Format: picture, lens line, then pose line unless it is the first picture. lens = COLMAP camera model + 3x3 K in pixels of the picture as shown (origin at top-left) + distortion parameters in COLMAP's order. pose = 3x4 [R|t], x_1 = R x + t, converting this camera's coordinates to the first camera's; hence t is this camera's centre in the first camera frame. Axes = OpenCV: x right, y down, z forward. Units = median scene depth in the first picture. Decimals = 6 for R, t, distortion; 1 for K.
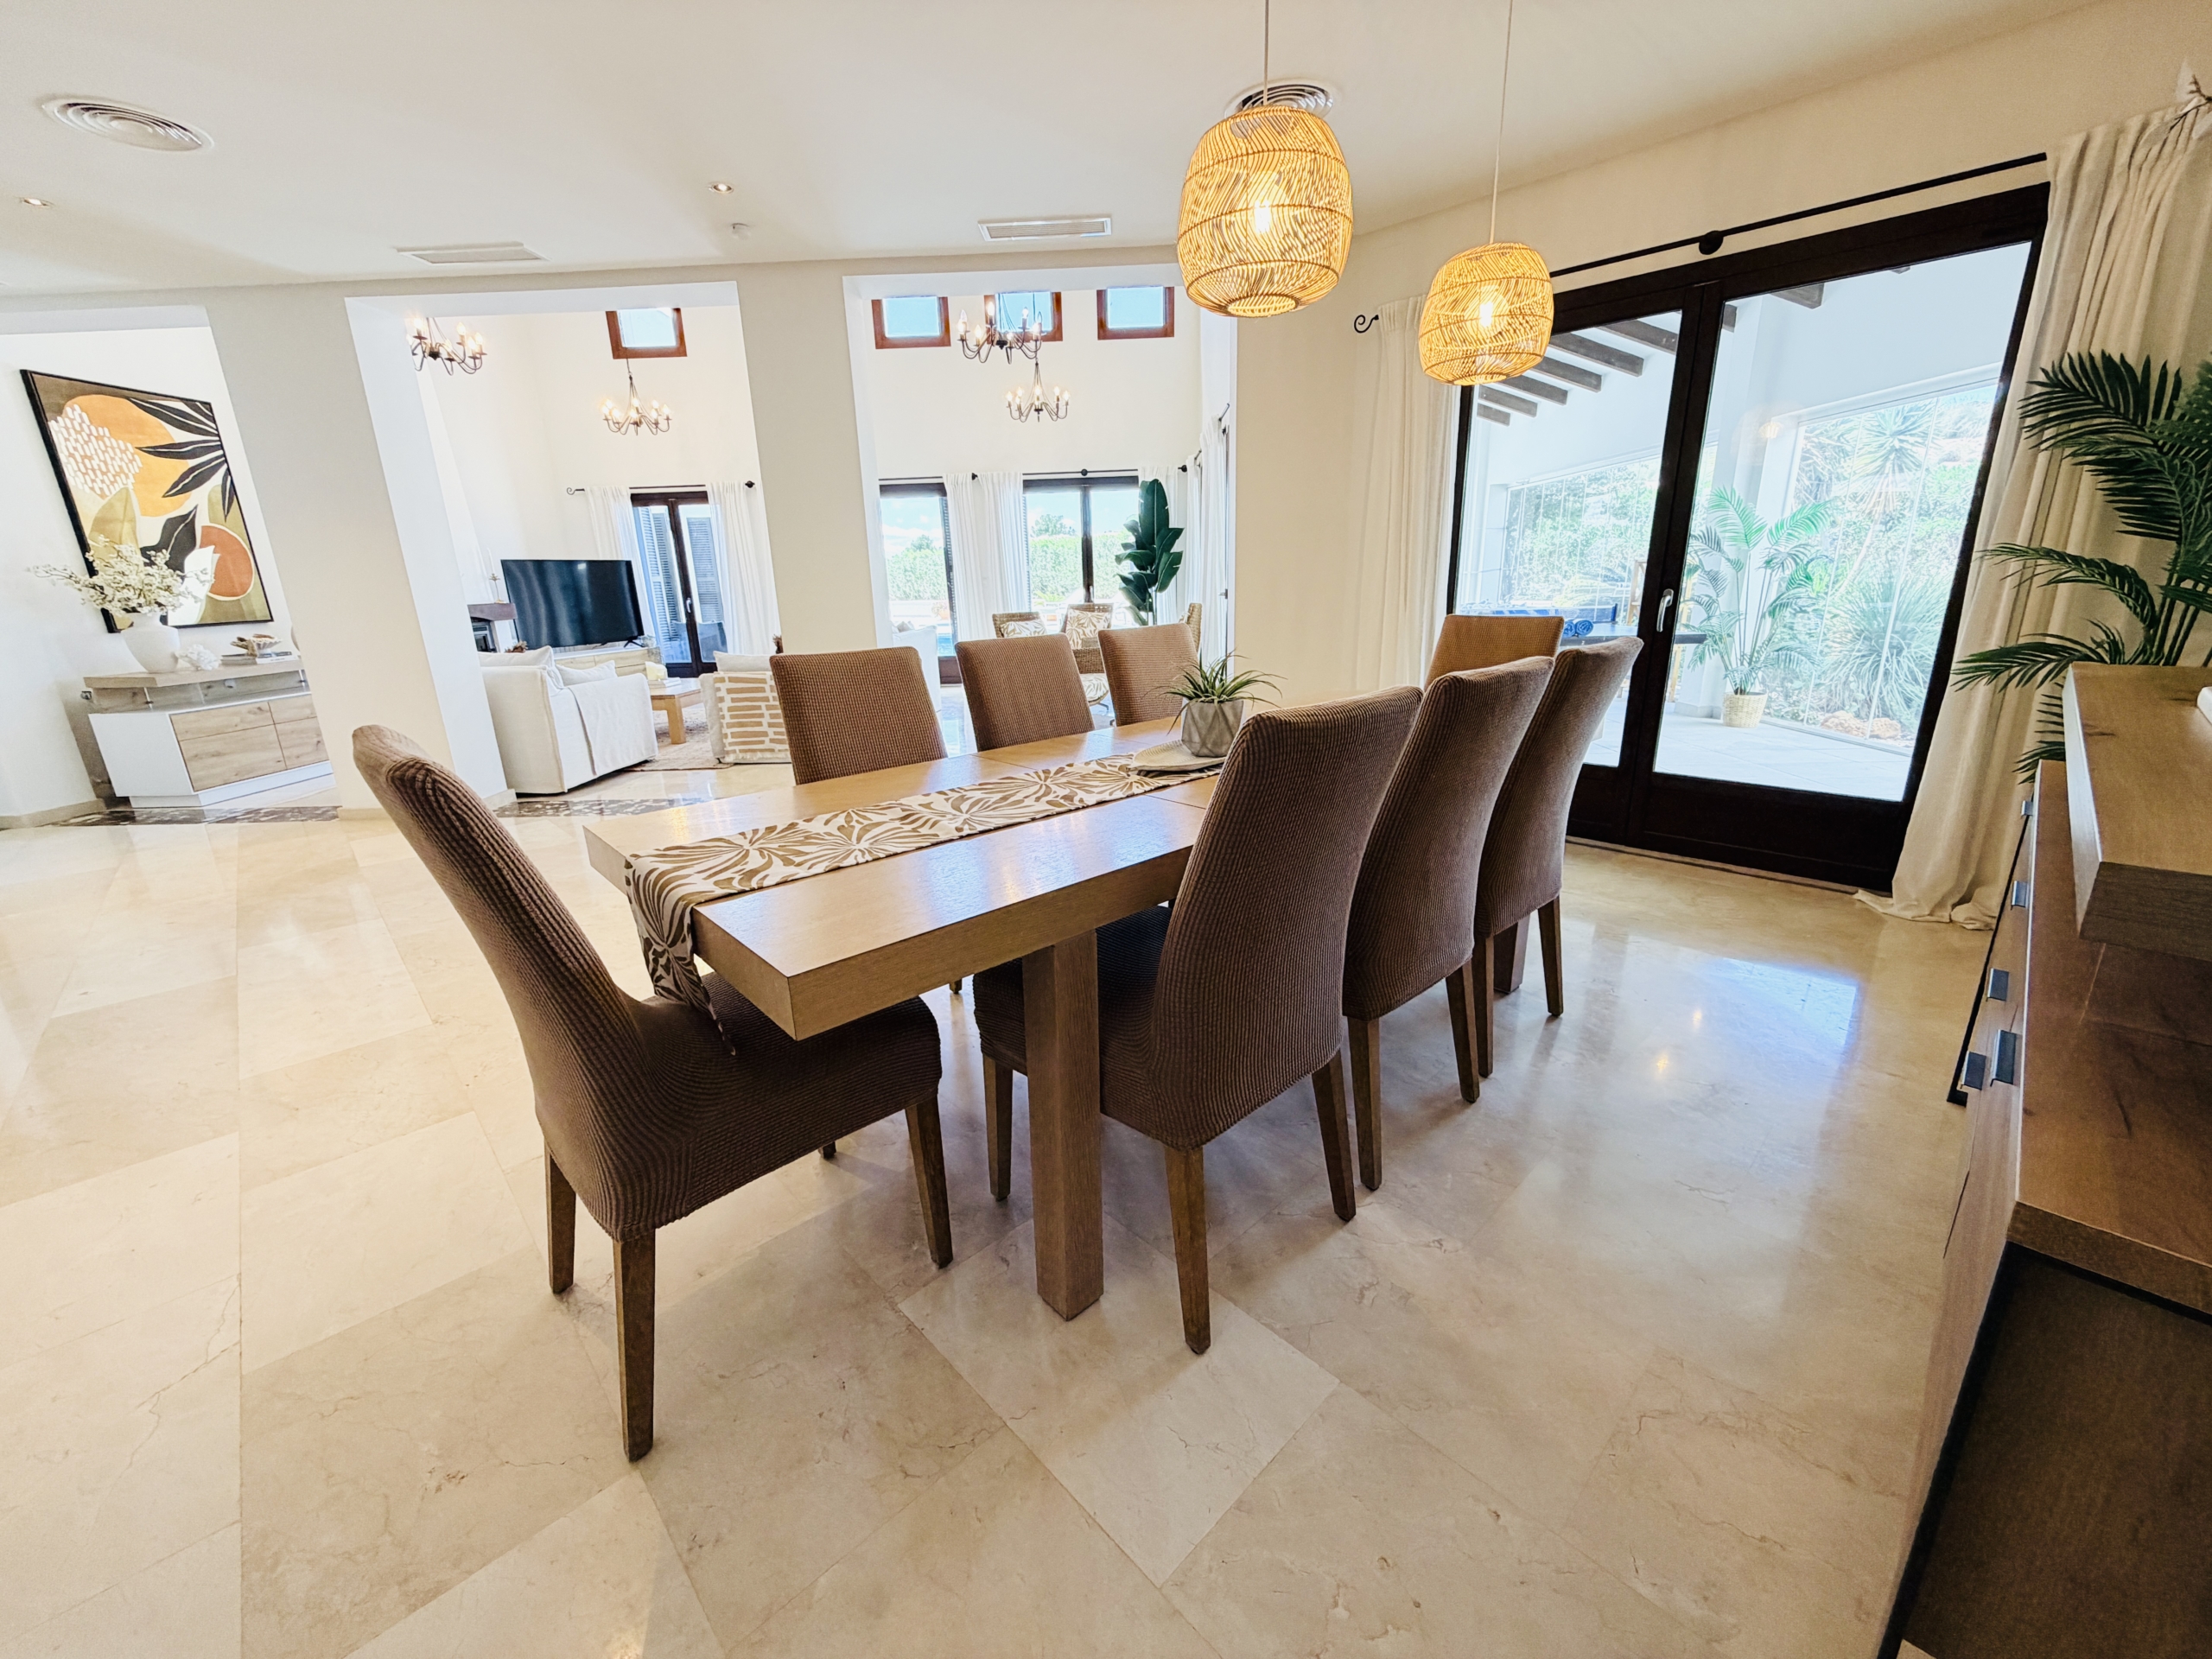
lens RADIAL K [[873.2, 0, 1115.7], [0, 873.2, 815.7], [0, 0, 1]] dist [0.000612, -0.001150]
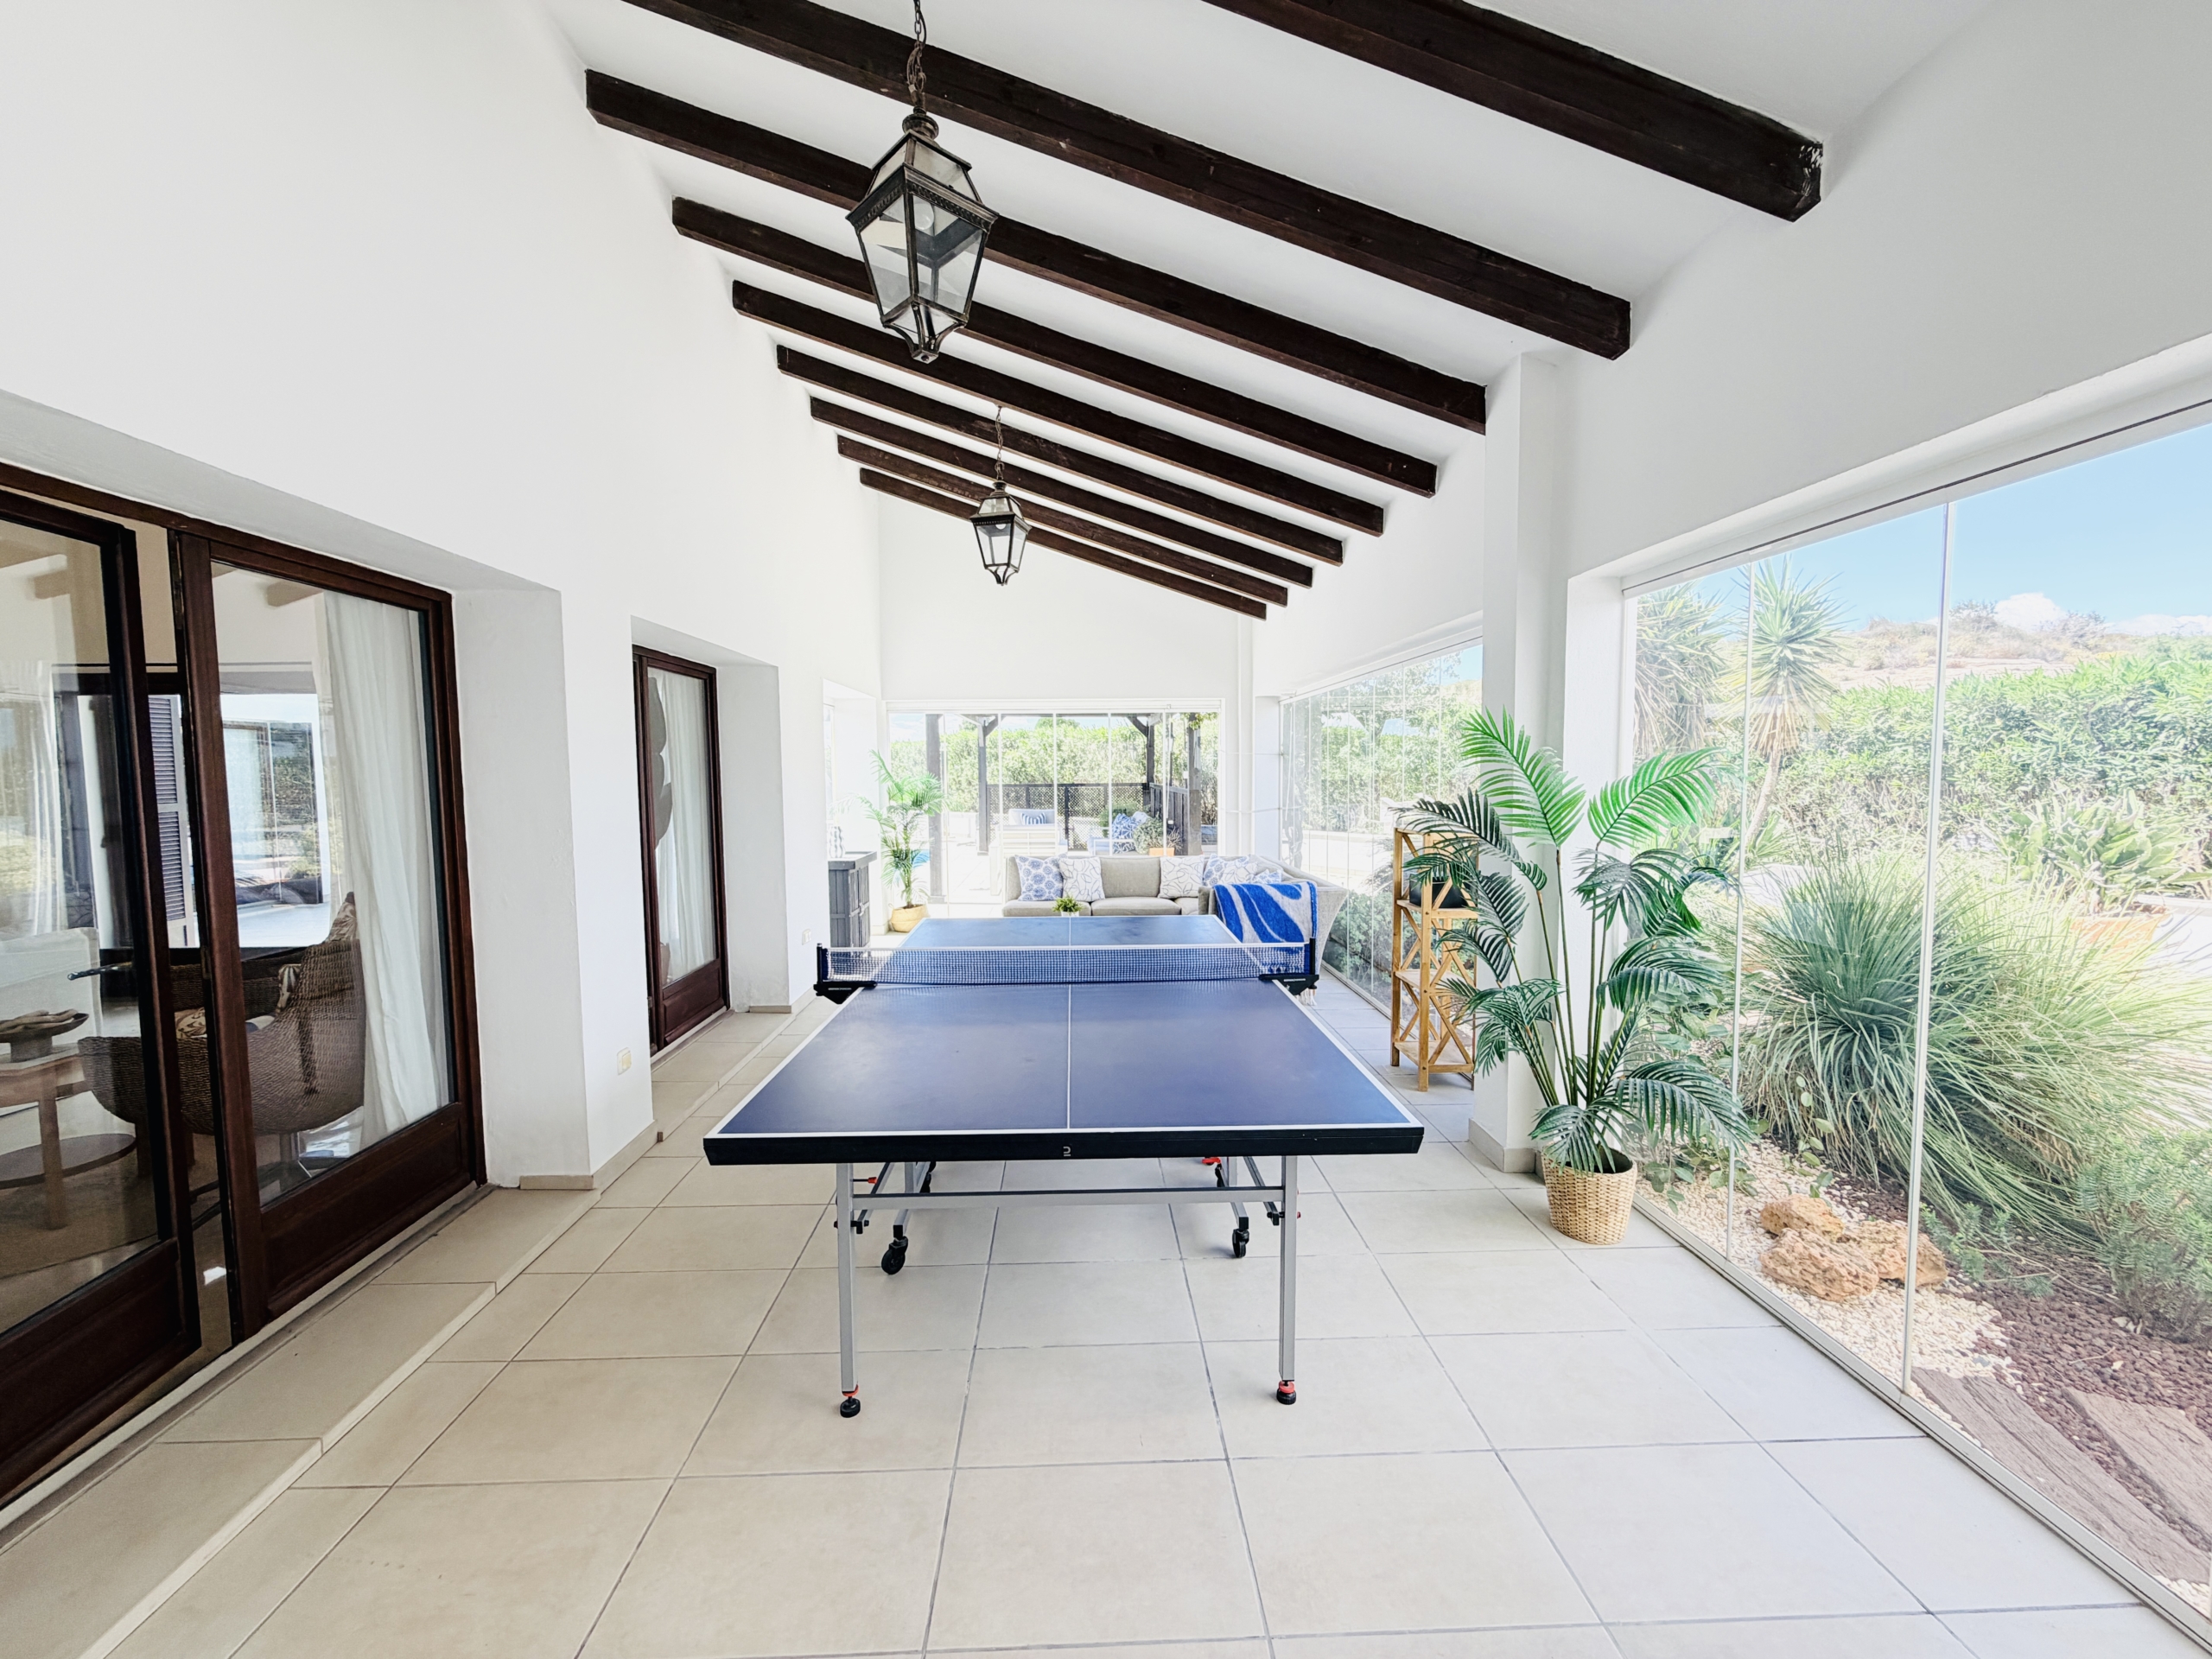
lens RADIAL K [[873.2, 0, 1107.5], [0, 873.2, 820.3], [0, 0, 1]] dist [0.000612, -0.001150]
pose [[0.997824, 0.016286, 0.063889, 0.333569], [-0.002437, 0.977461, -0.211104, -0.159305], [-0.065887, 0.210489, 0.975373, 0.408942]]
